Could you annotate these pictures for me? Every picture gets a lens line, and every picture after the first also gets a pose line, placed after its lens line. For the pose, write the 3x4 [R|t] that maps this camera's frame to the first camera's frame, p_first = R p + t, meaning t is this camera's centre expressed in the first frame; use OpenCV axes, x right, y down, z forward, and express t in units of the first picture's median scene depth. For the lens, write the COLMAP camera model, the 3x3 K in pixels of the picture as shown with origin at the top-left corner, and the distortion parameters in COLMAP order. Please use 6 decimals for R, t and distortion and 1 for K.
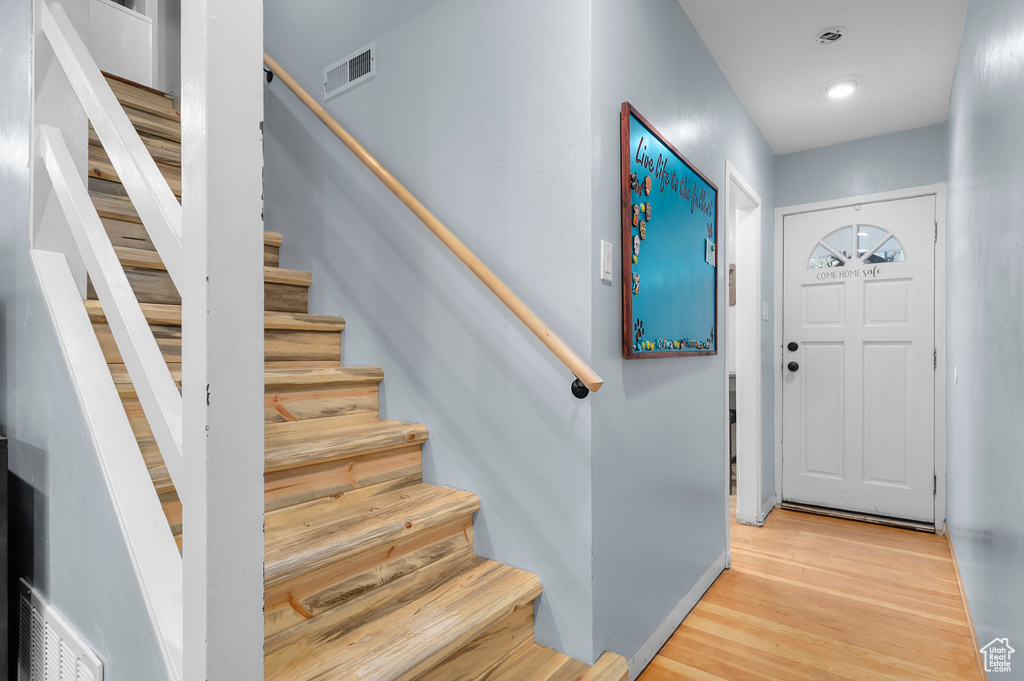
lens RADIAL K [[513.6, 0, 511.8], [0, 513.6, 351.5], [0, 0, 1]] dist [0.013244, -0.003467]
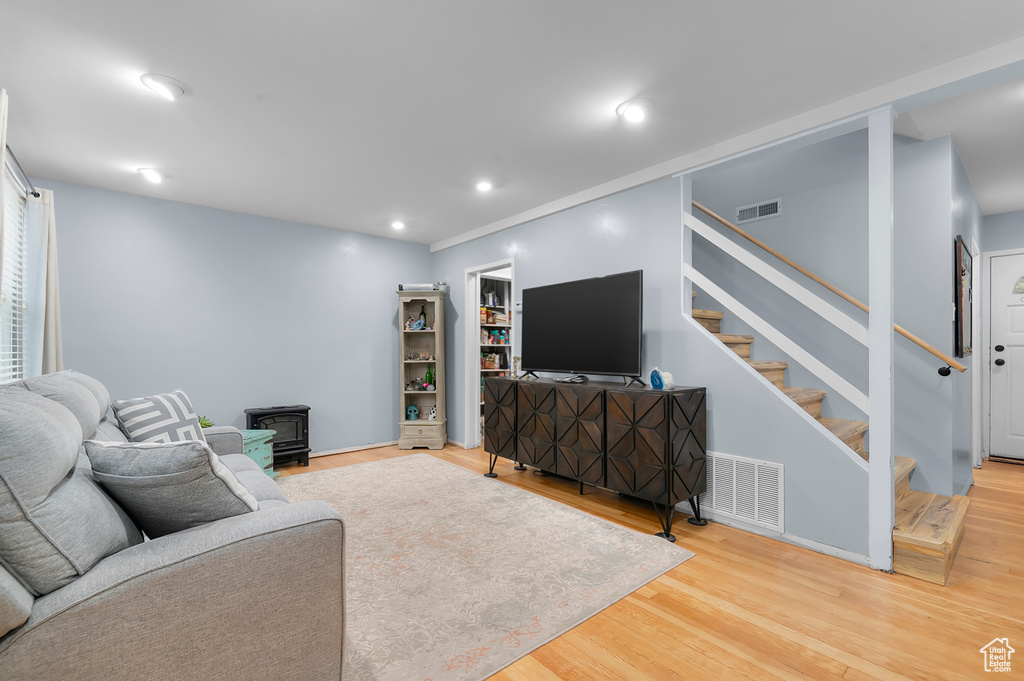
lens RADIAL K [[447.5, 0, 507.2], [0, 447.5, 348.1], [0, 0, 1]] dist [0.008645, -0.003252]
pose [[0.975788, -0.001830, -0.218711, -0.522690], [0.002166, 0.999997, 0.001296, -0.014885], [0.218708, -0.001739, 0.975789, -0.527947]]
